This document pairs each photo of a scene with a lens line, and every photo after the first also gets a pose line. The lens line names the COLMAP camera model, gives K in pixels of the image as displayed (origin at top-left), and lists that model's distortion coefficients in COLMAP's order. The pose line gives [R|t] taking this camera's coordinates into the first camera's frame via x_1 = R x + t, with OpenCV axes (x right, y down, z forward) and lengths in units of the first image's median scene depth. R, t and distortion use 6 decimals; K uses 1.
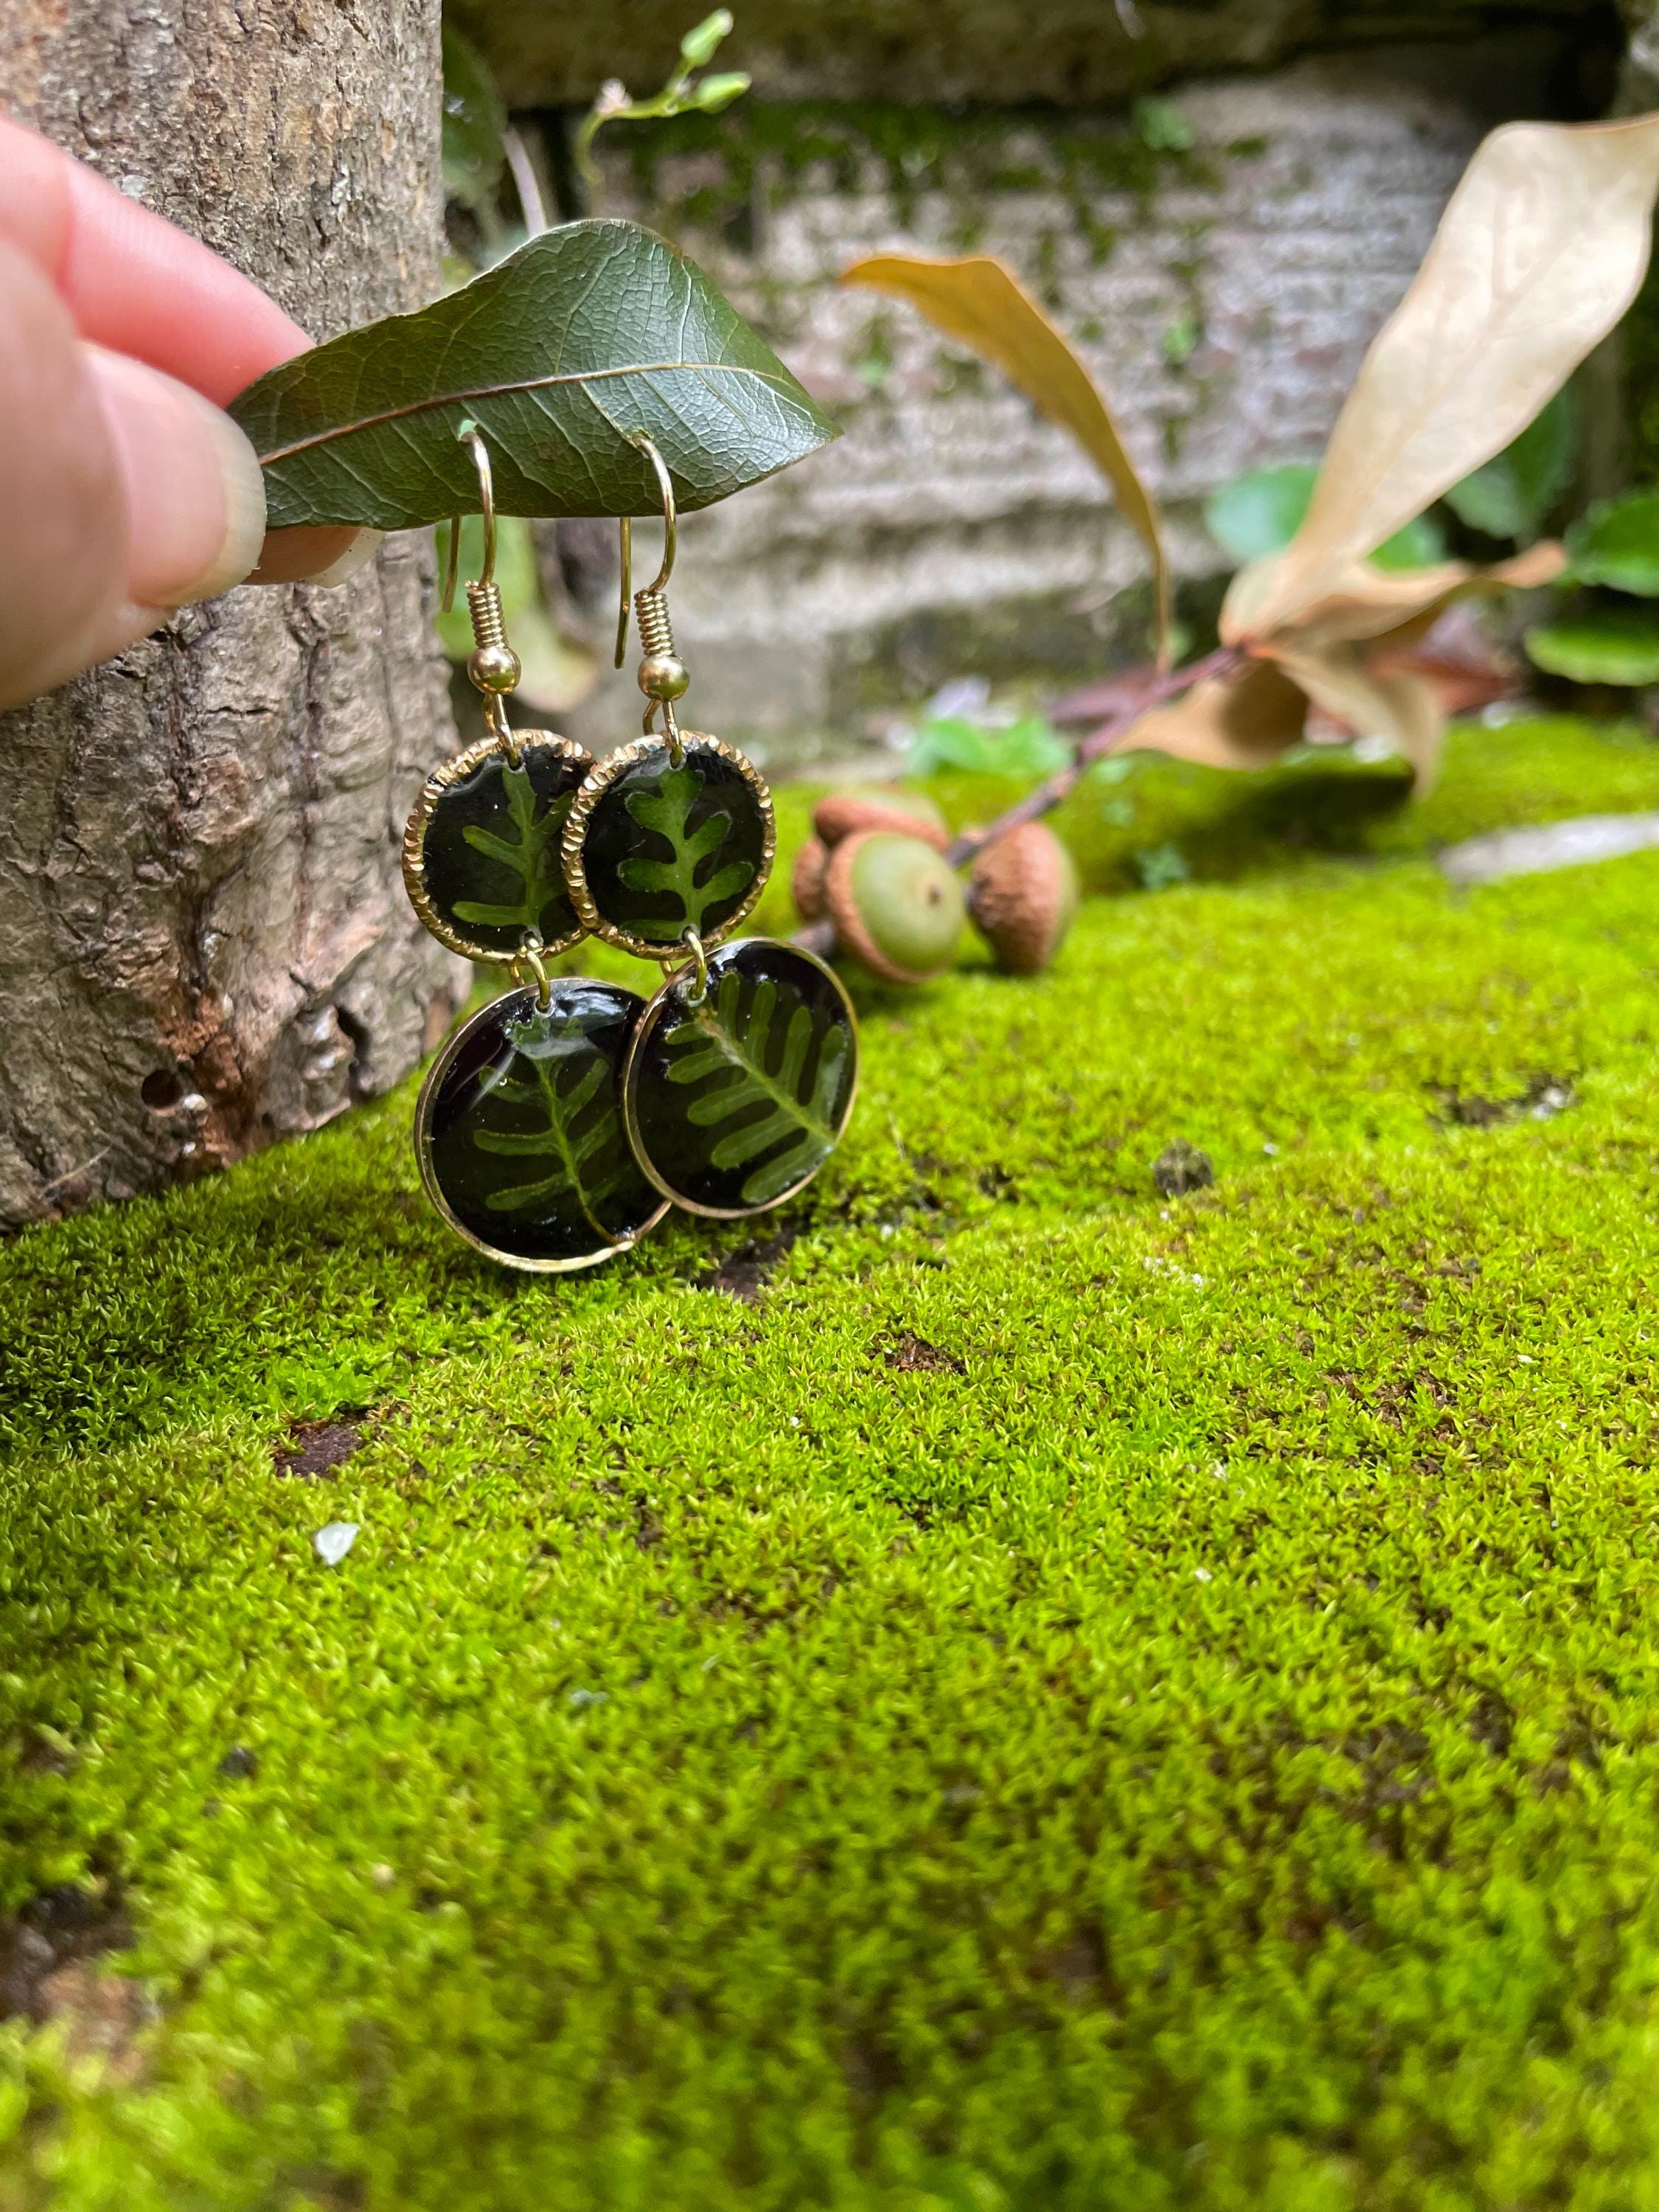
lens RADIAL K [[1718.6, 0, 829.5], [0, 1718.6, 1106.0], [0, 0, 1]] dist [0.031817, -0.107904]
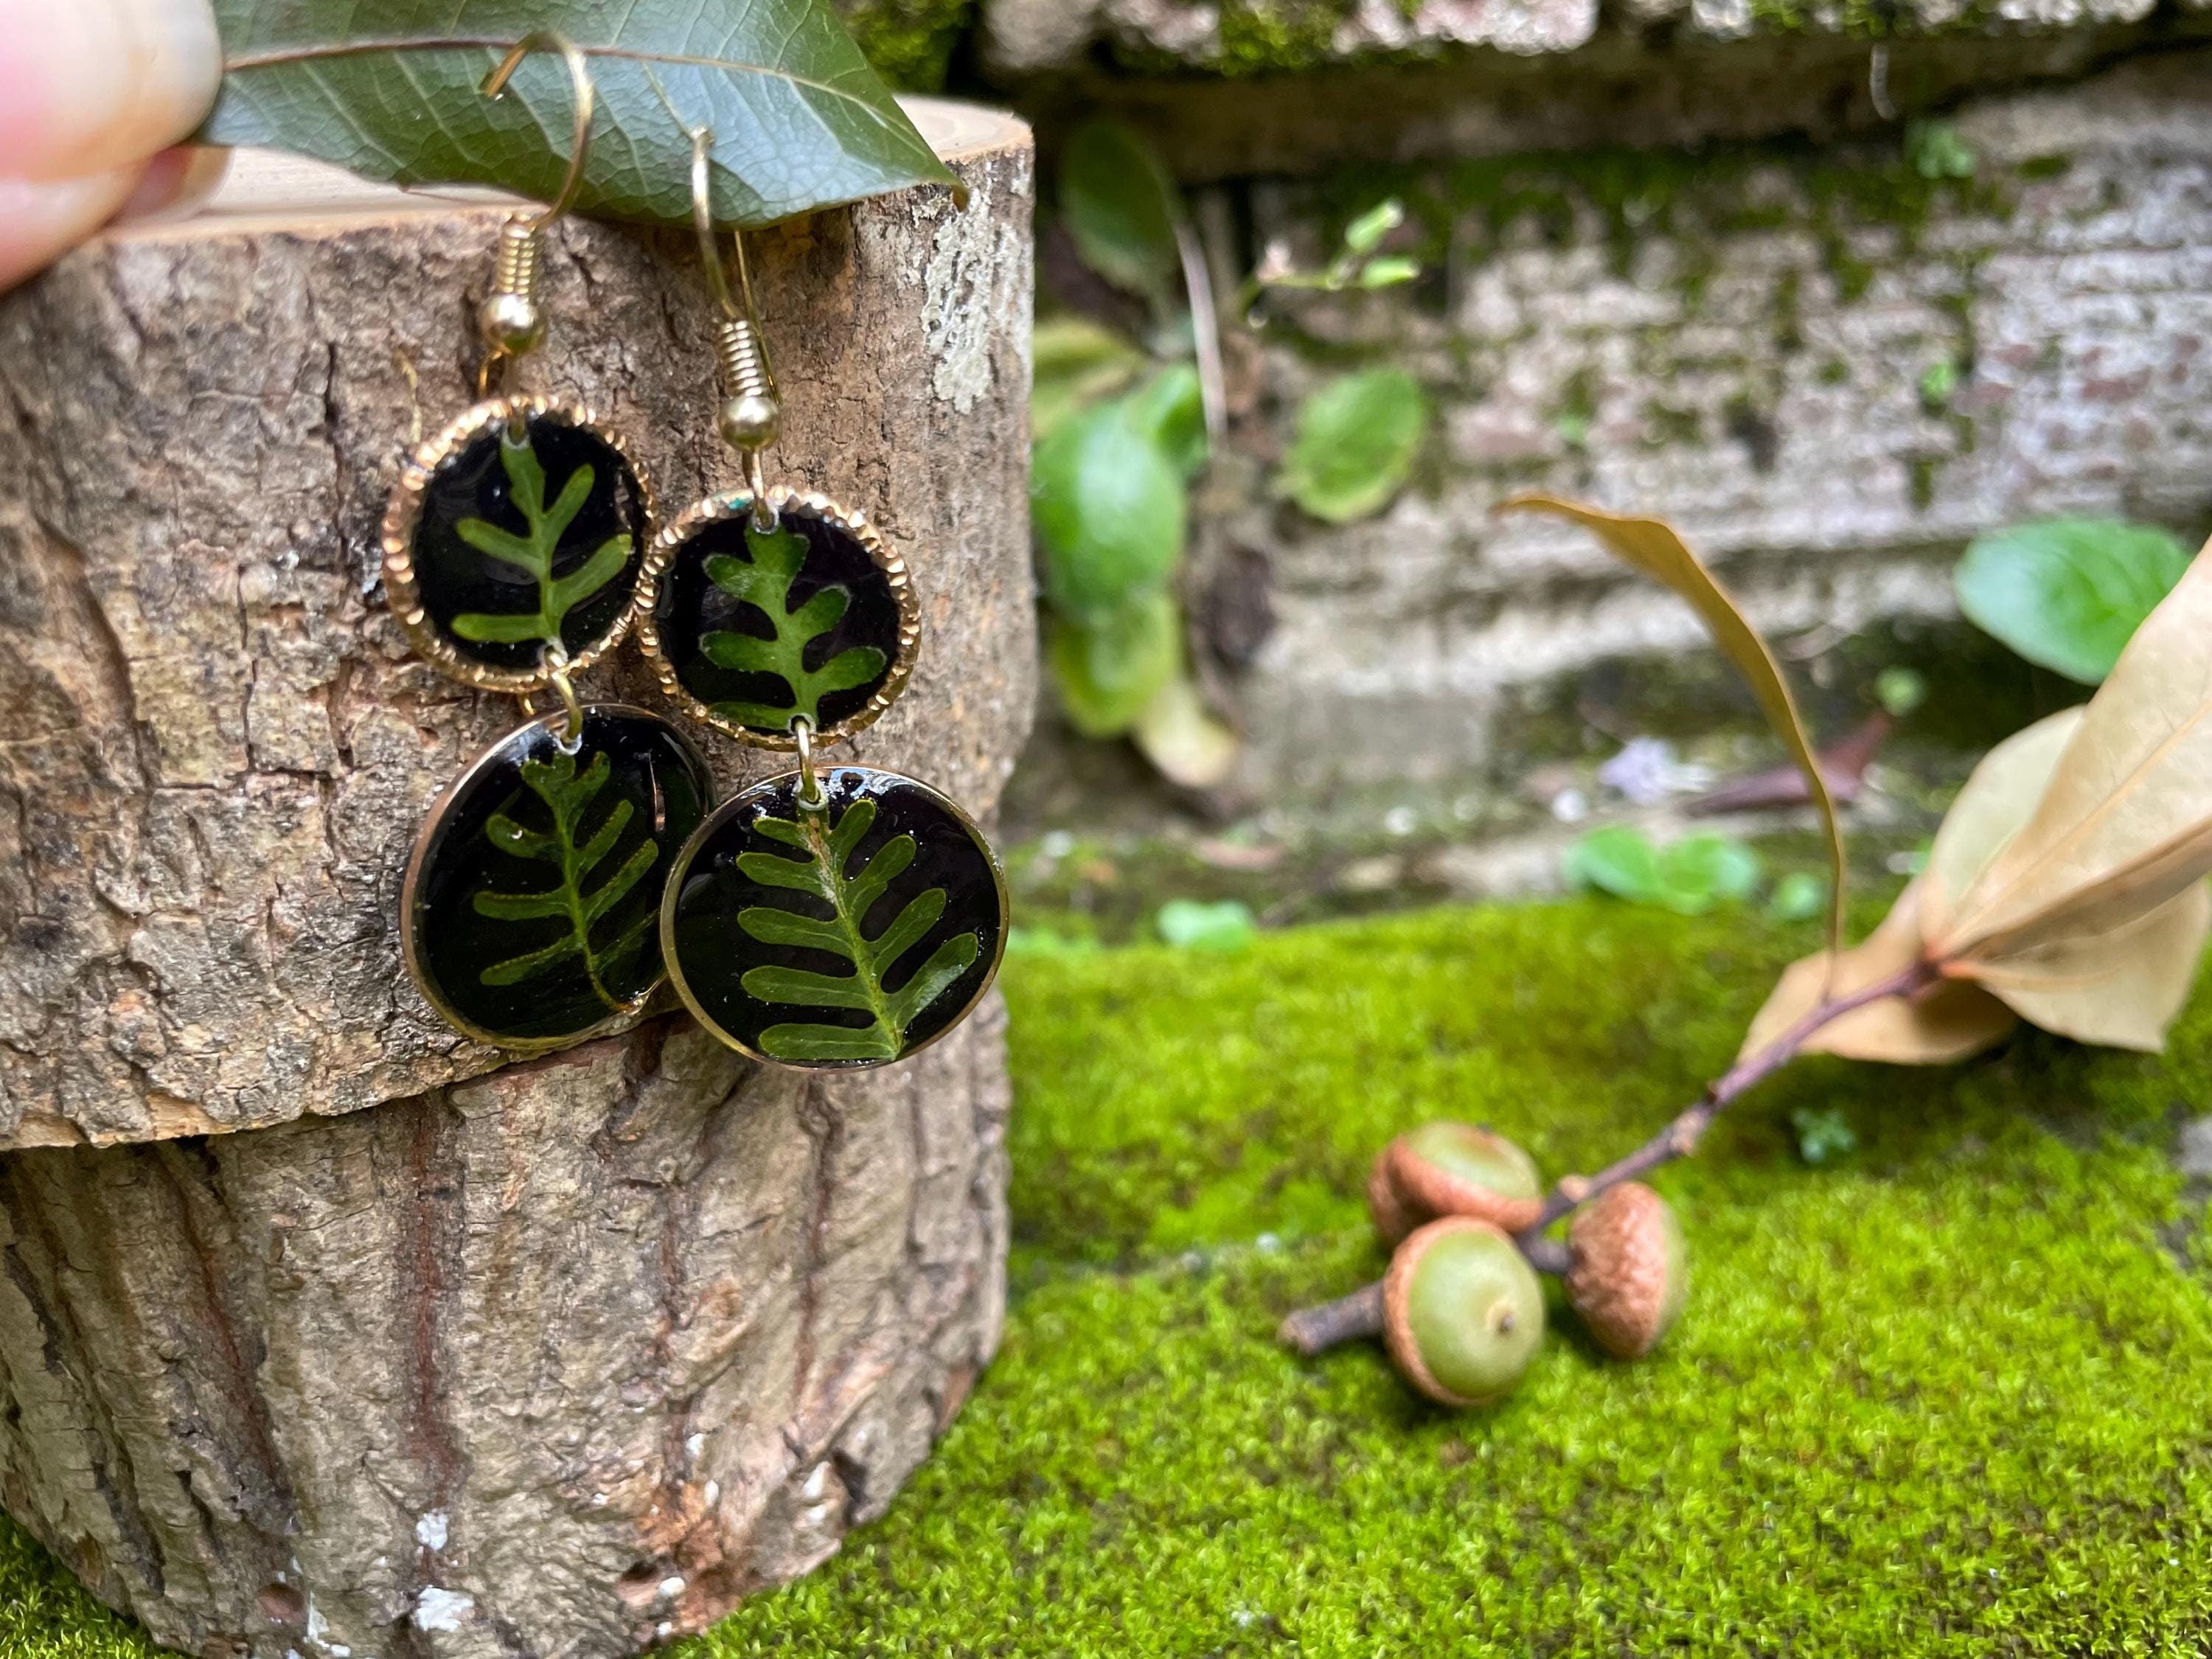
lens RADIAL K [[1718.6, 0, 1106.0], [0, 1718.6, 829.5], [0, 0, 1]] dist [0.031817, -0.107904]
pose [[0.964886, 0.095079, -0.244857, 0.038461], [-0.090405, 0.995444, 0.030285, -0.268151], [0.246621, -0.007085, 0.969086, 0.062704]]
